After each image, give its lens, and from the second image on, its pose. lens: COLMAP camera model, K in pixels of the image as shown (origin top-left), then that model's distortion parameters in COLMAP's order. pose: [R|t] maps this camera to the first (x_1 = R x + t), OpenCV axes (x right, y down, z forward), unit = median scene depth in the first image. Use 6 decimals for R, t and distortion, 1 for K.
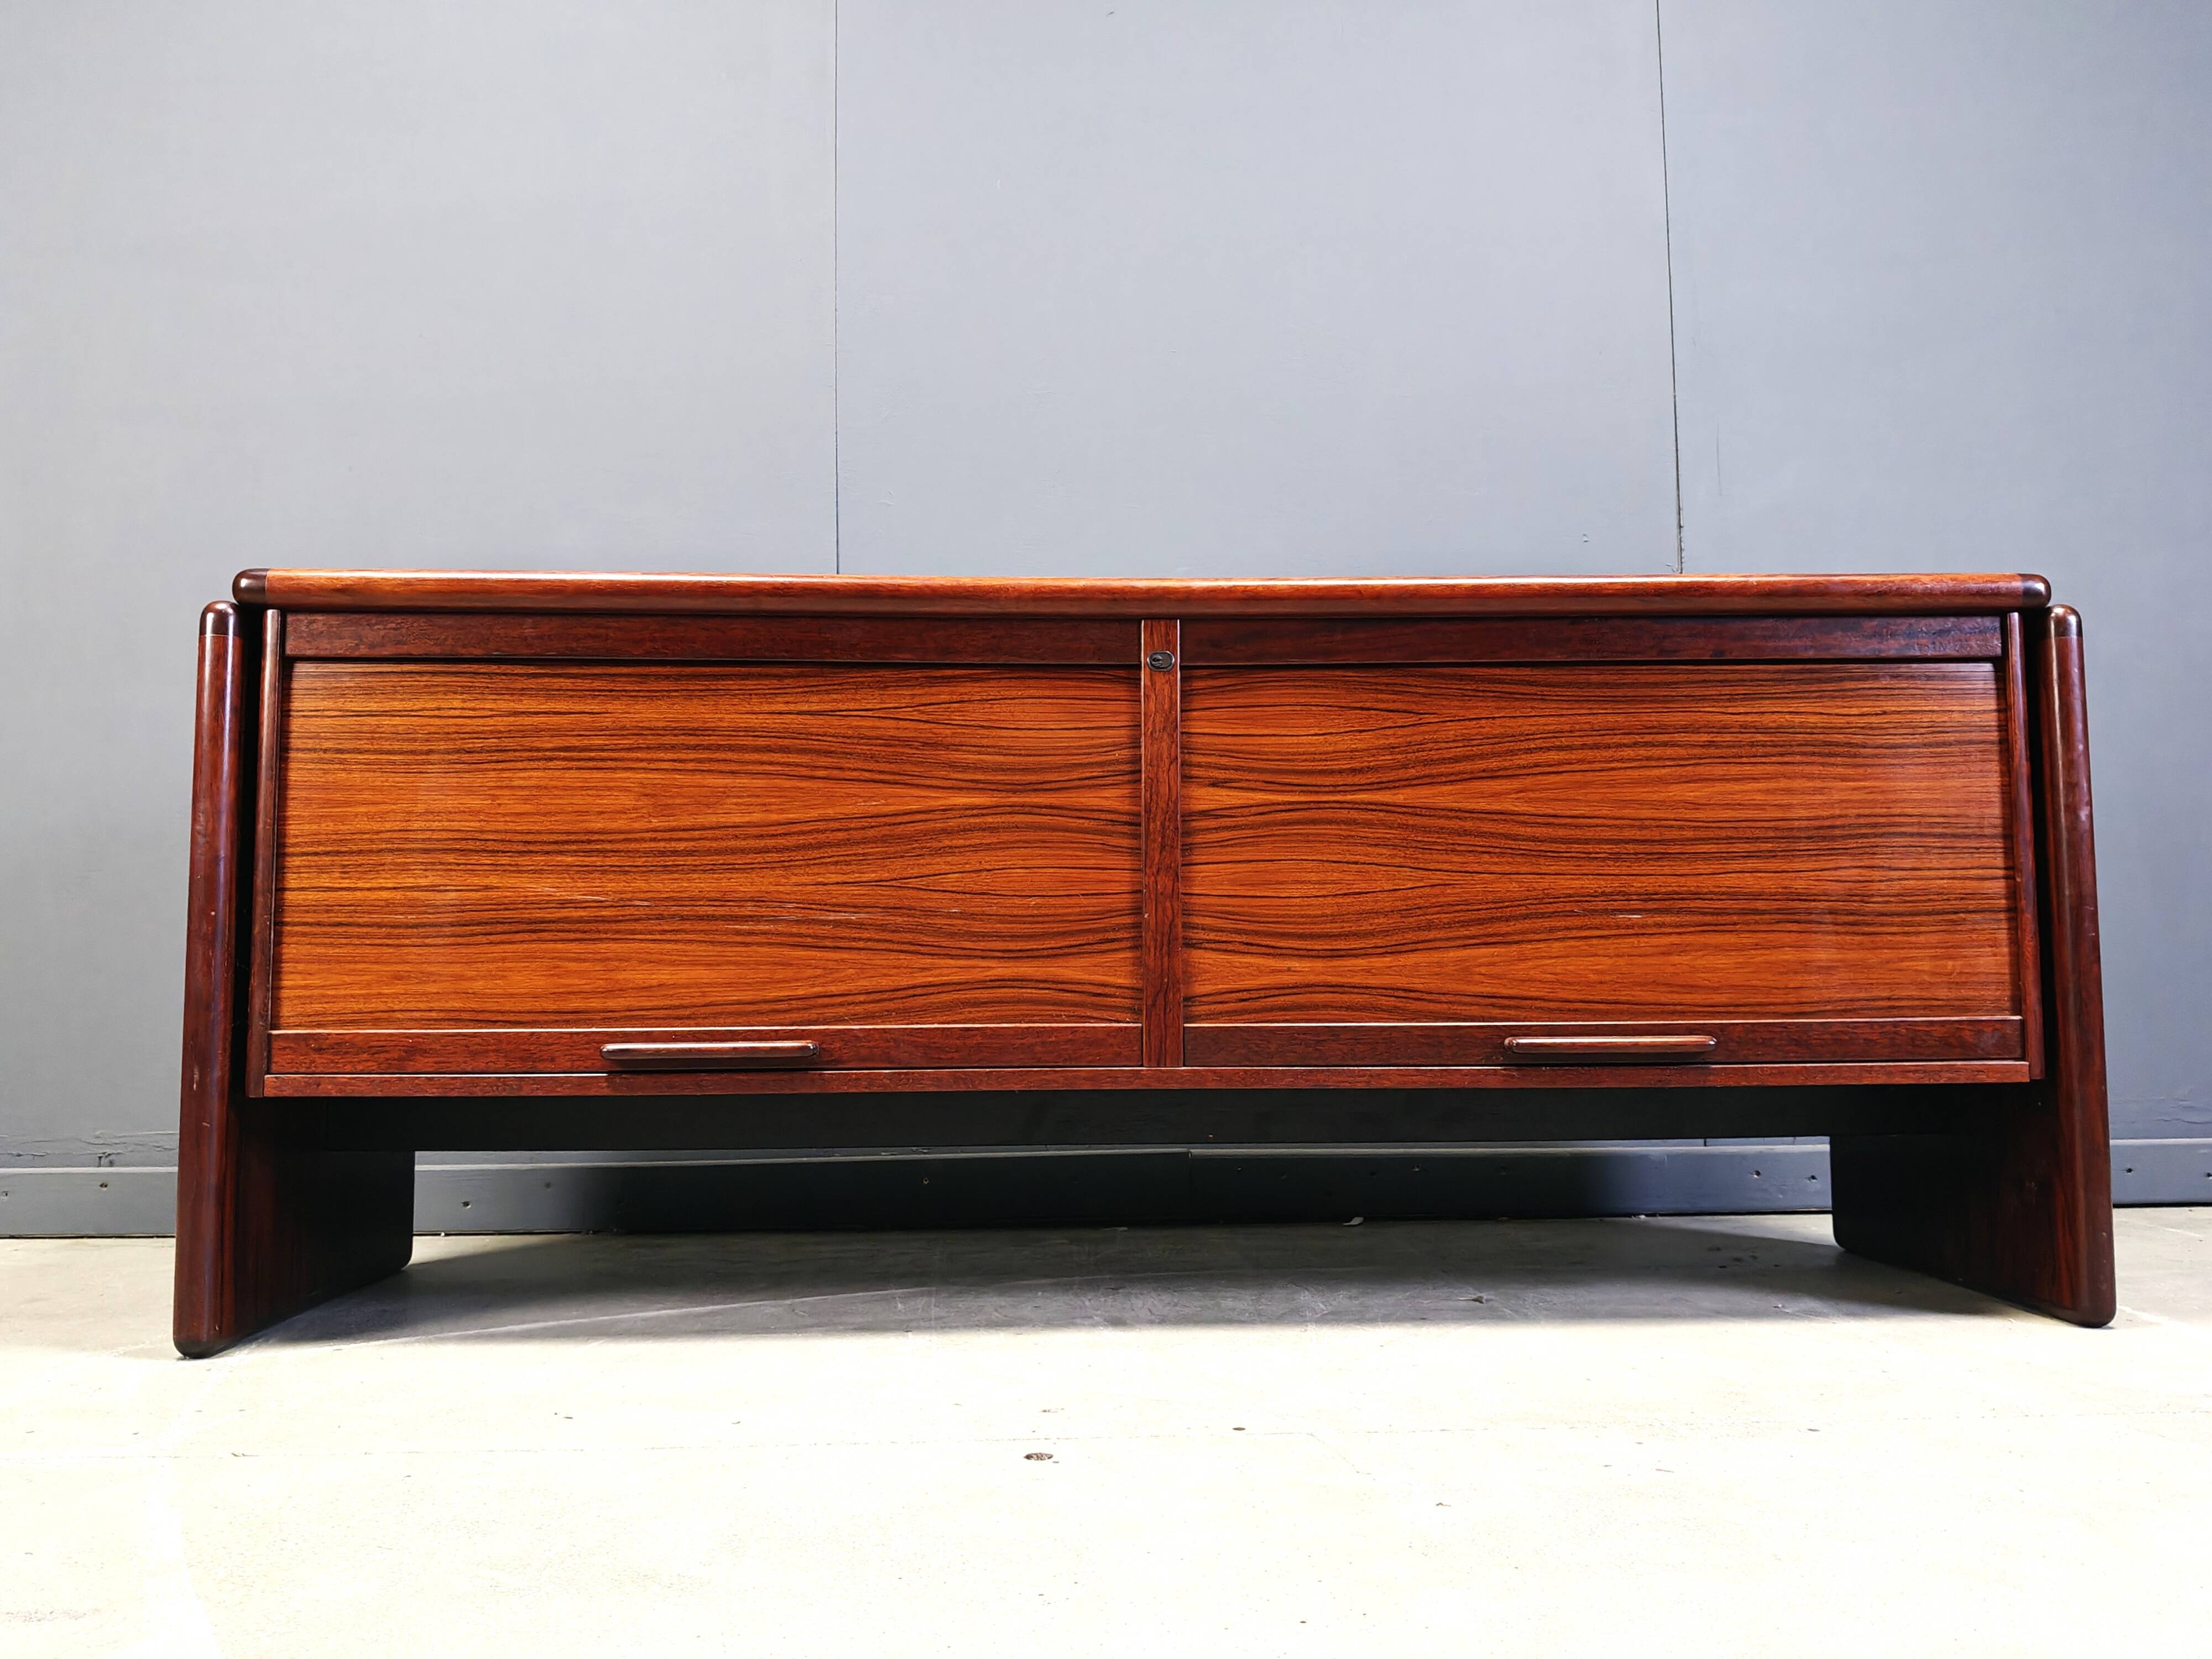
lens RADIAL K [[1803.6, 0, 1116.9], [0, 1803.6, 831.6], [0, 0, 1]] dist [0.106634, -0.214470]
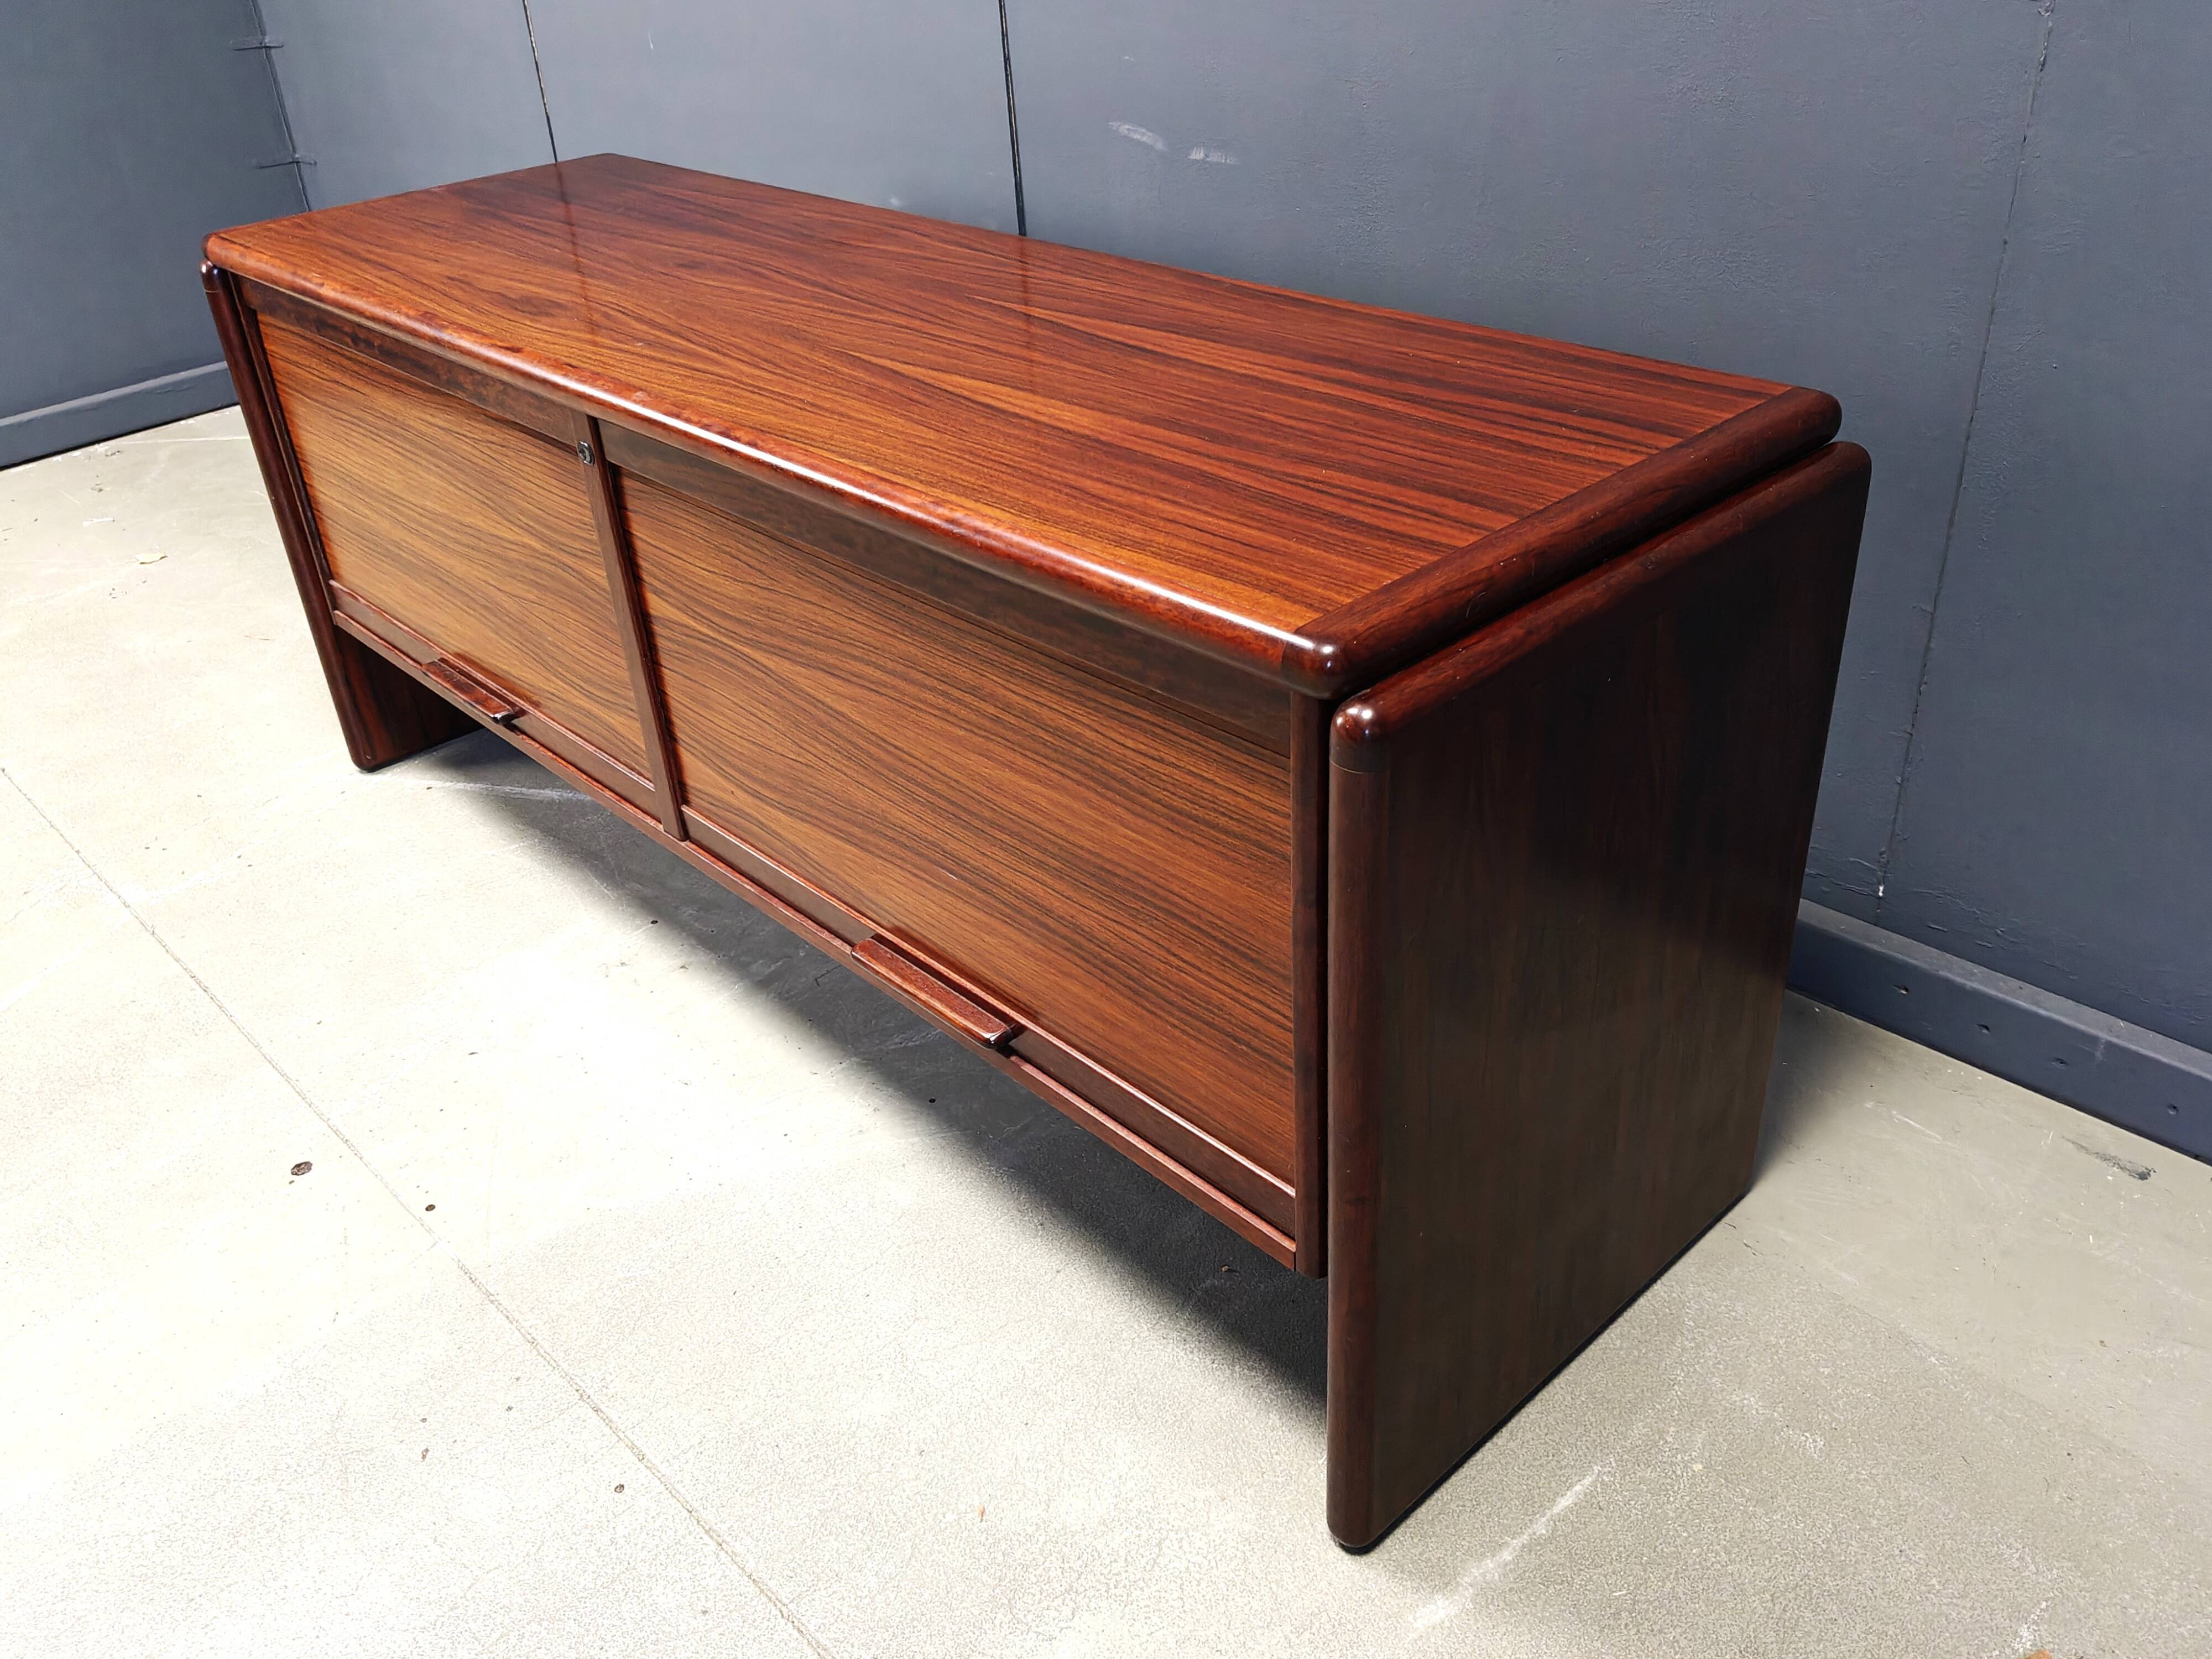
lens RADIAL K [[1769.6, 0, 1117.3], [0, 1769.6, 826.6], [0, 0, 1]] dist [0.093766, -0.173007]
pose [[0.649649, 0.364836, -0.666972, 0.861334], [0.120224, 0.816981, 0.563993, -0.415205], [0.750668, -0.446583, 0.486889, 0.681577]]
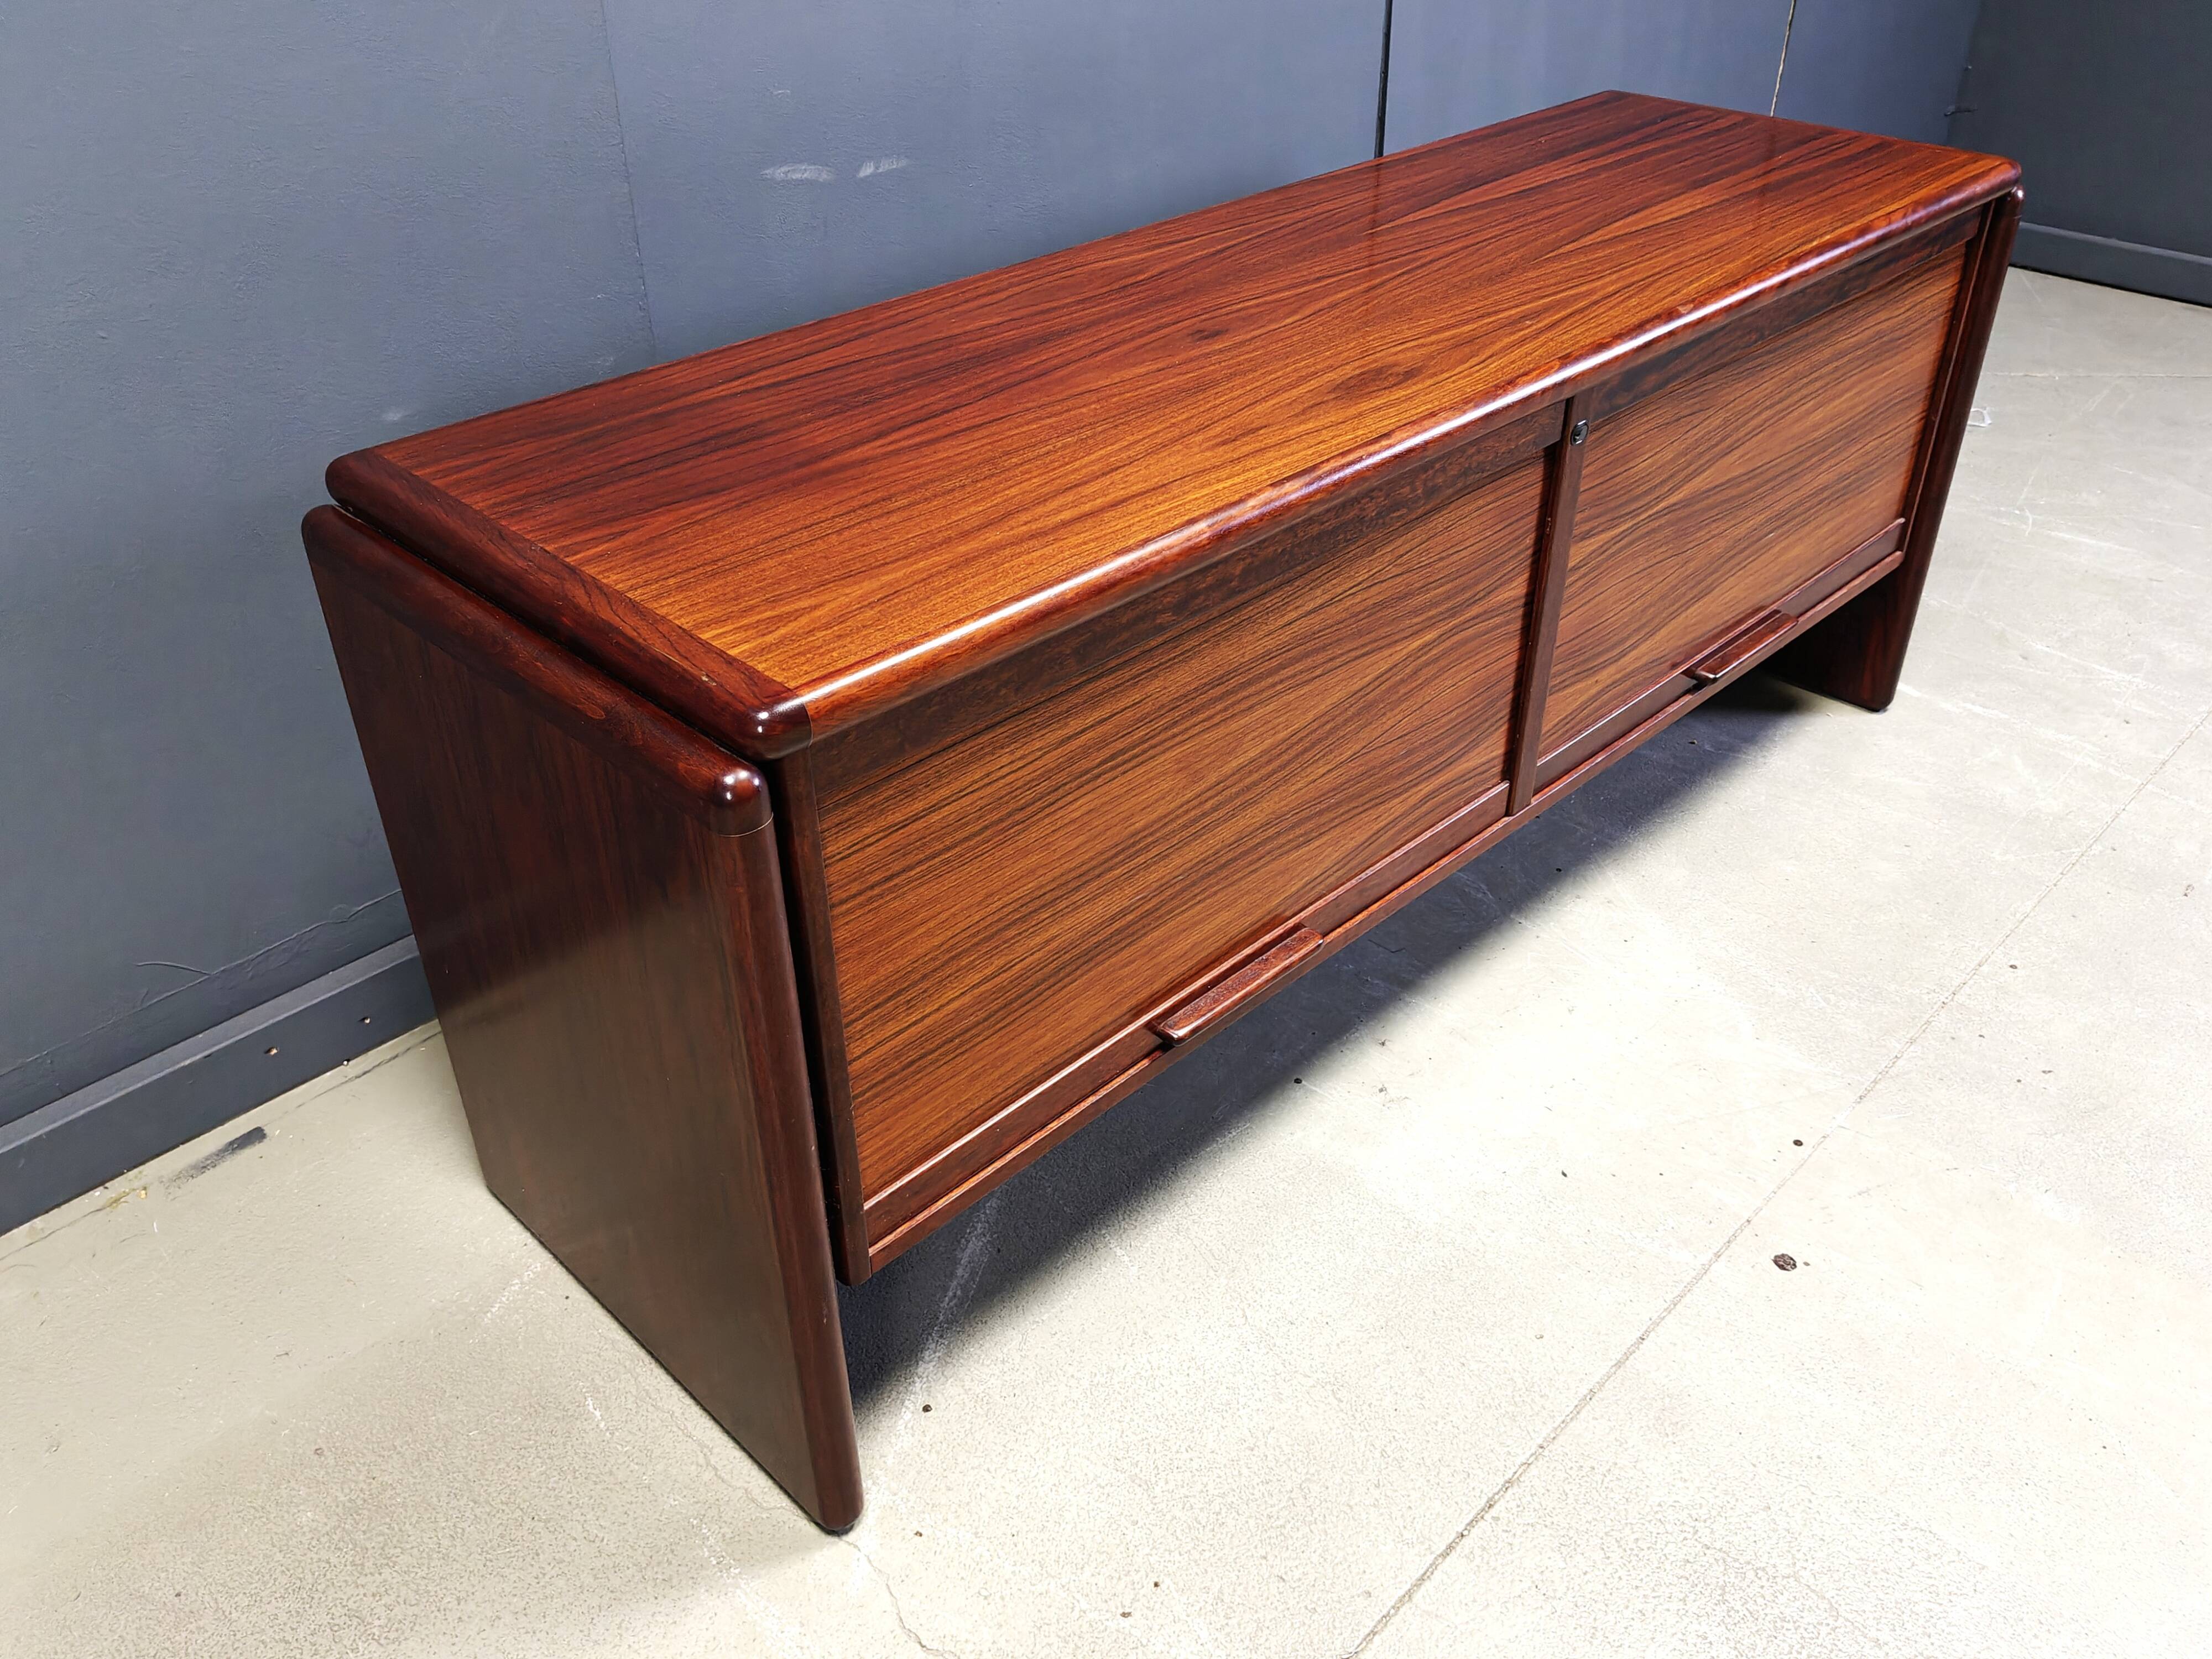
lens RADIAL K [[1765.6, 0, 1113.6], [0, 1765.6, 834.4], [0, 0, 1]] dist [0.171916, -0.376567]
pose [[0.735103, -0.377339, 0.563240, -0.726289], [-0.056756, 0.793623, 0.605757, -0.466005], [-0.675576, -0.477261, 0.561978, 0.559107]]
